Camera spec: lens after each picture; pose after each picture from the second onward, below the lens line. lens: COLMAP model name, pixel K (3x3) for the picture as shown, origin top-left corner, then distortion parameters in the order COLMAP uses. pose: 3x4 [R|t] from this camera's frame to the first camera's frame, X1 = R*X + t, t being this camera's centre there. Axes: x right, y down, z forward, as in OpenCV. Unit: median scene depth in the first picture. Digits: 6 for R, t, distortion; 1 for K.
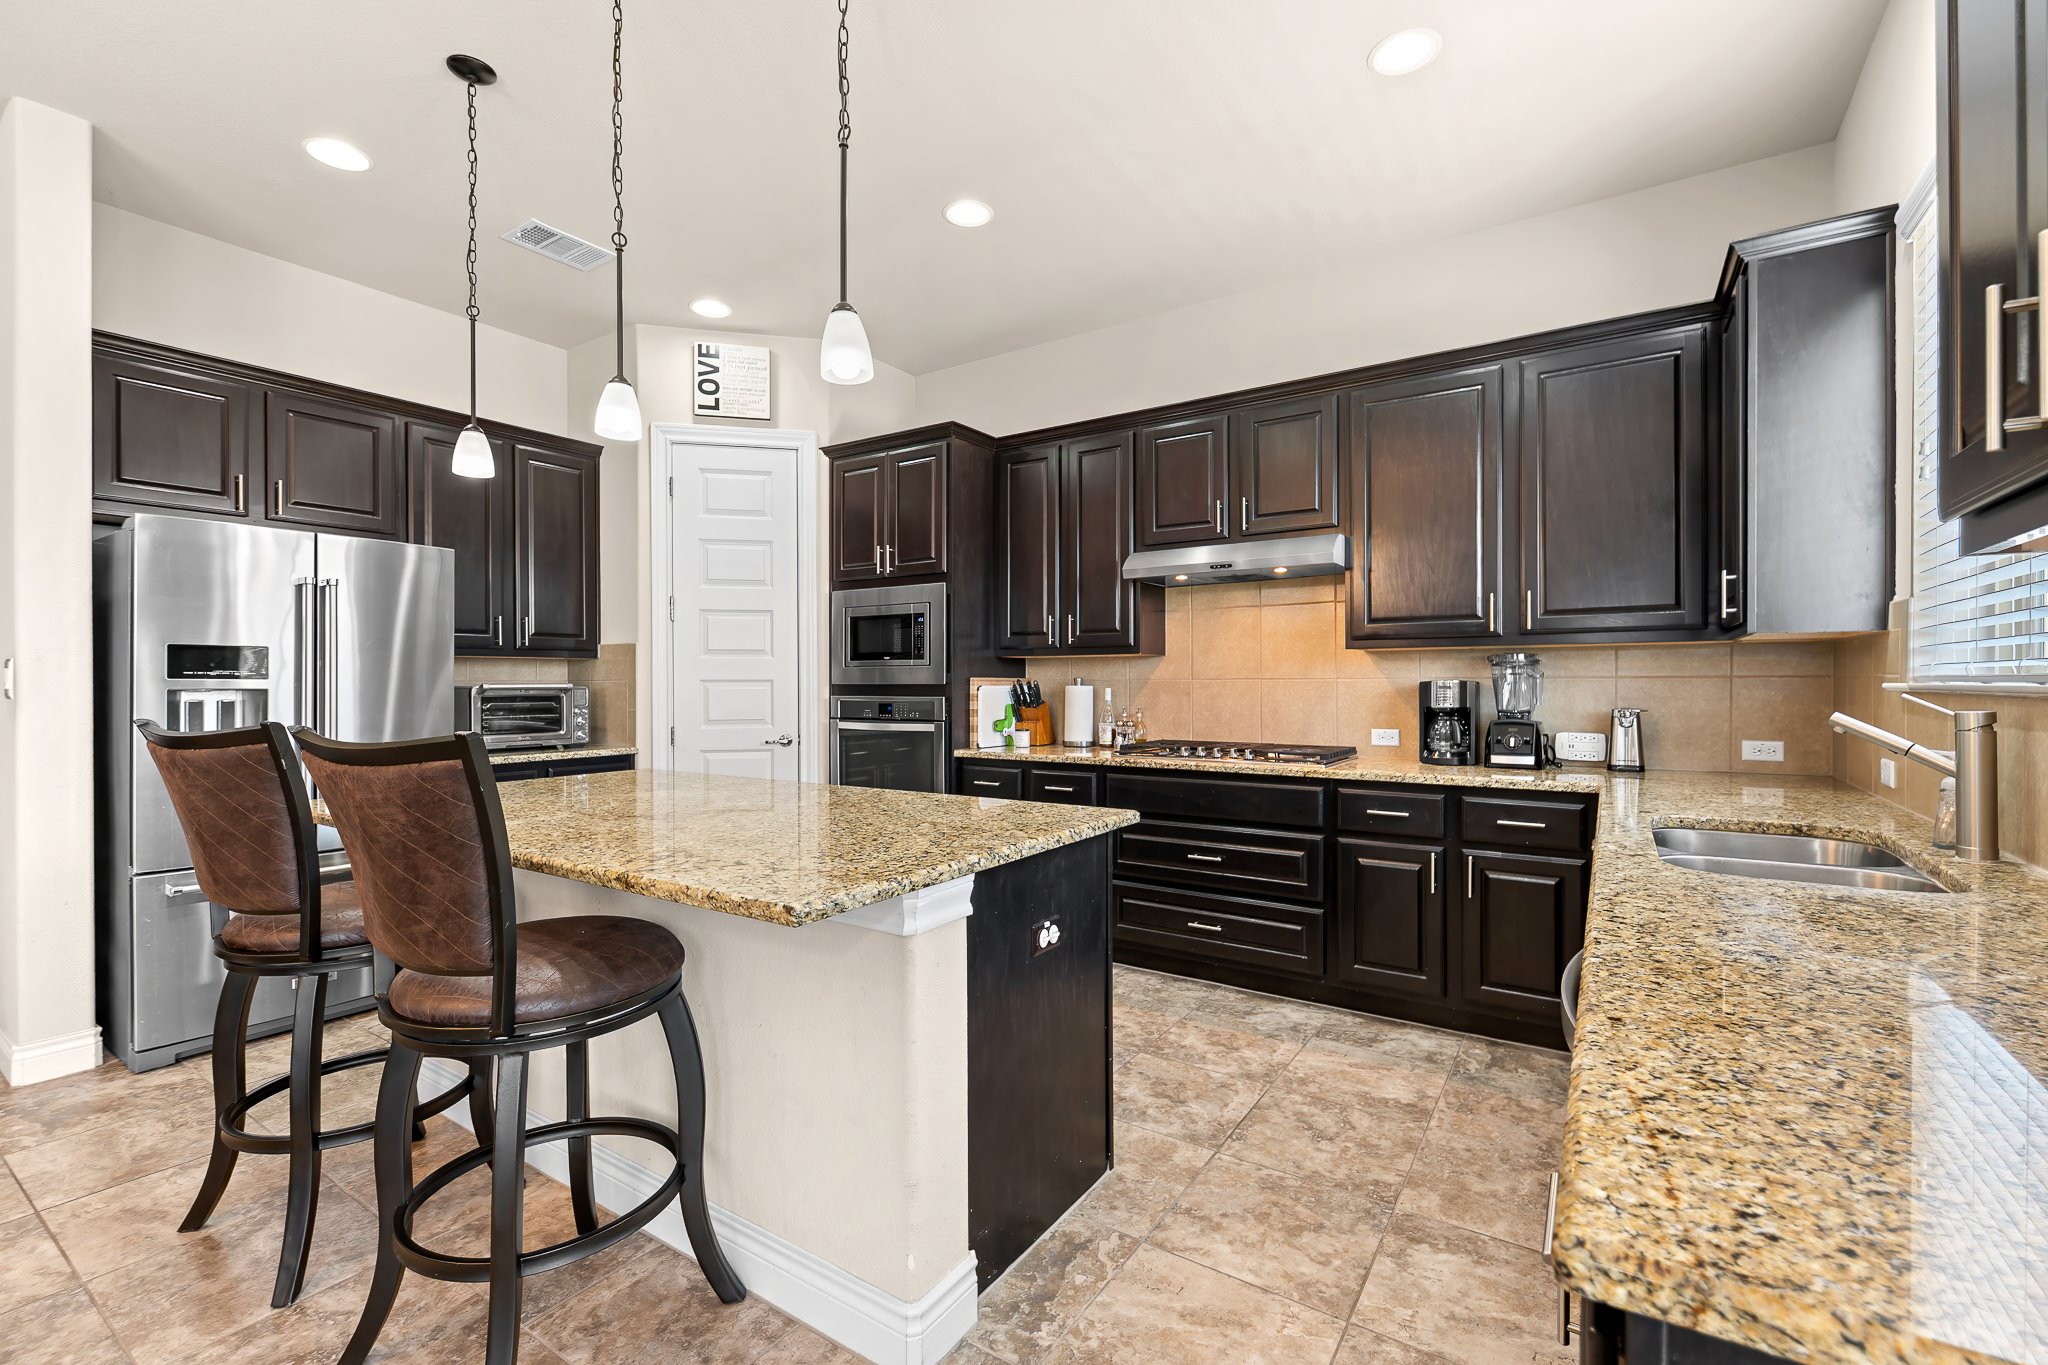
lens RADIAL K [[873.9, 0, 1023.1], [0, 873.9, 686.9], [0, 0, 1]] dist [-0.029558, -0.000337]
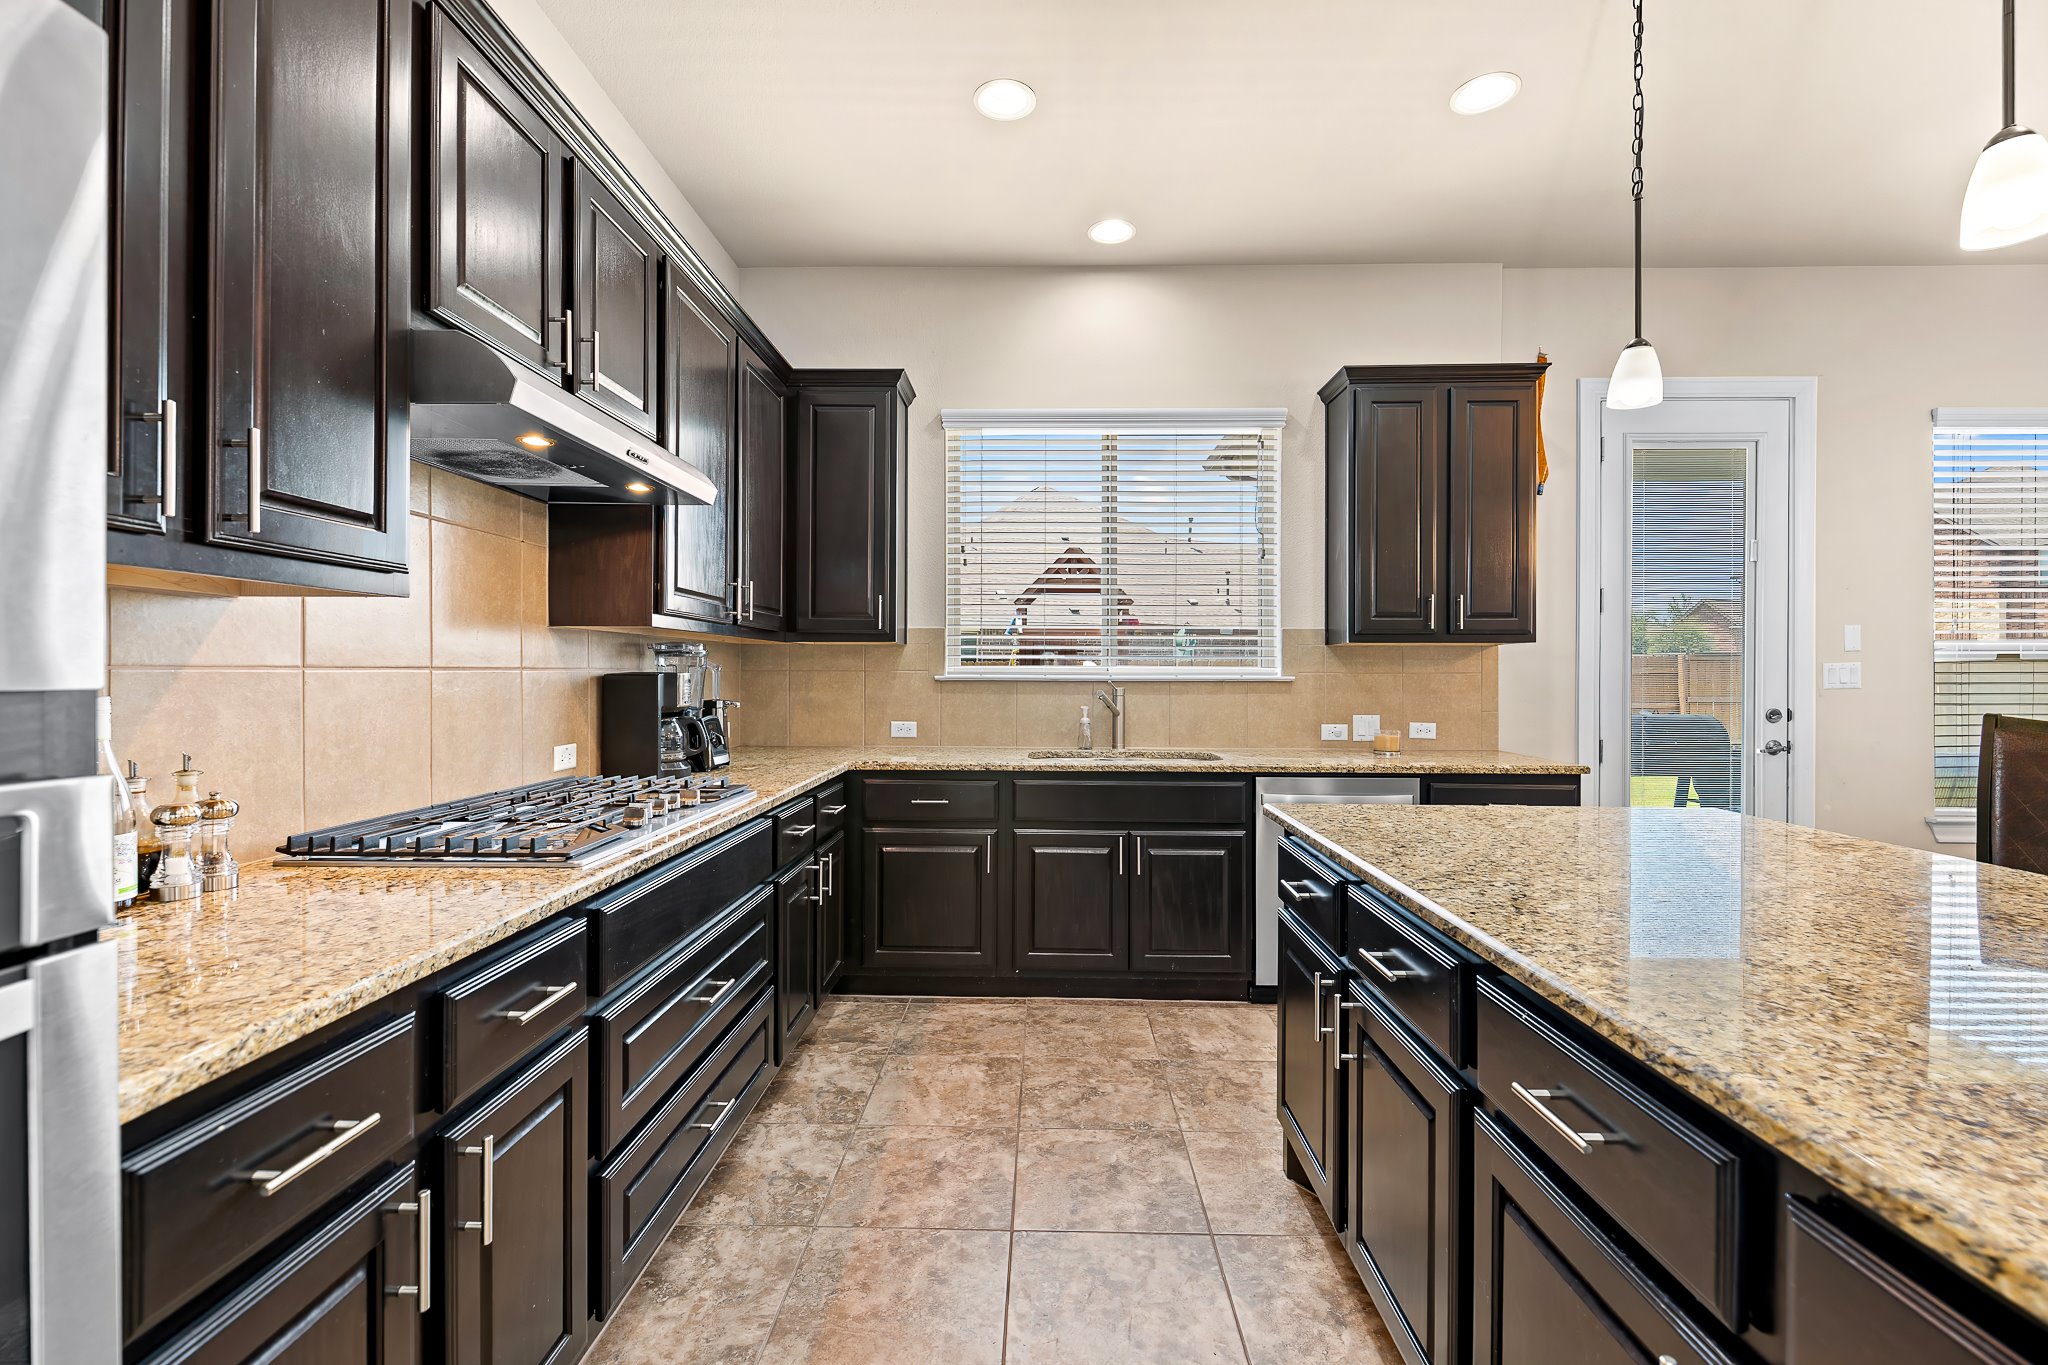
lens RADIAL K [[860.6, 0, 1025.1], [0, 860.6, 675.5], [0, 0, 1]] dist [-0.000589, -0.000471]
pose [[-0.535128, -0.000693, 0.844771, -0.495652], [0.002998, 0.999992, 0.002720, -0.009365], [-0.844766, 0.003988, -0.535122, 1.553478]]
